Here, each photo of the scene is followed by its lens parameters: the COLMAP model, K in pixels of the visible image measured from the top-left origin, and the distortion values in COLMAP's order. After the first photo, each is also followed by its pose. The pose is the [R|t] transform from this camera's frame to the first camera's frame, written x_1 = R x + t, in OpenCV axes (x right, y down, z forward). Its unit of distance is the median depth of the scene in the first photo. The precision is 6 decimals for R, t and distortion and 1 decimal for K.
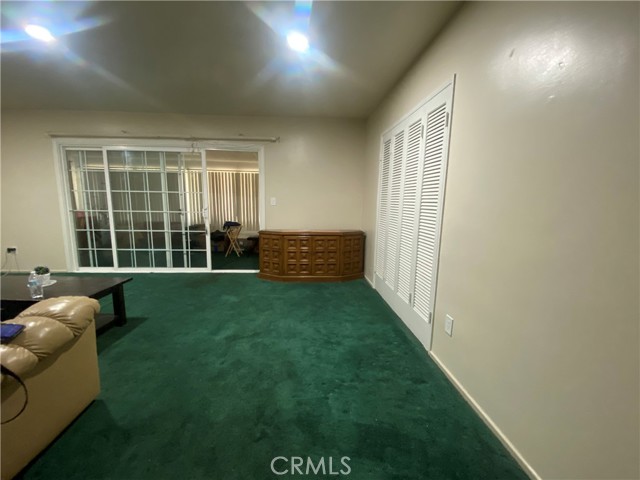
lens RADIAL K [[258.0, 0, 317.4], [0, 258.0, 239.5], [0, 0, 1]] dist [-0.016094, -0.004047]
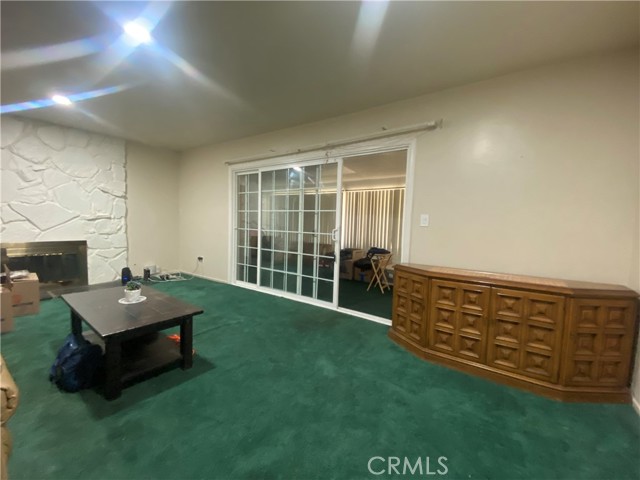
lens RADIAL K [[258.0, 0, 315.4], [0, 258.0, 240.5], [0, 0, 1]] dist [-0.016094, -0.004047]
pose [[0.779437, 0.046180, -0.624776, 0.019093], [-0.106768, 0.992482, -0.059838, -0.034506], [0.617315, 0.113346, 0.778508, 0.377669]]
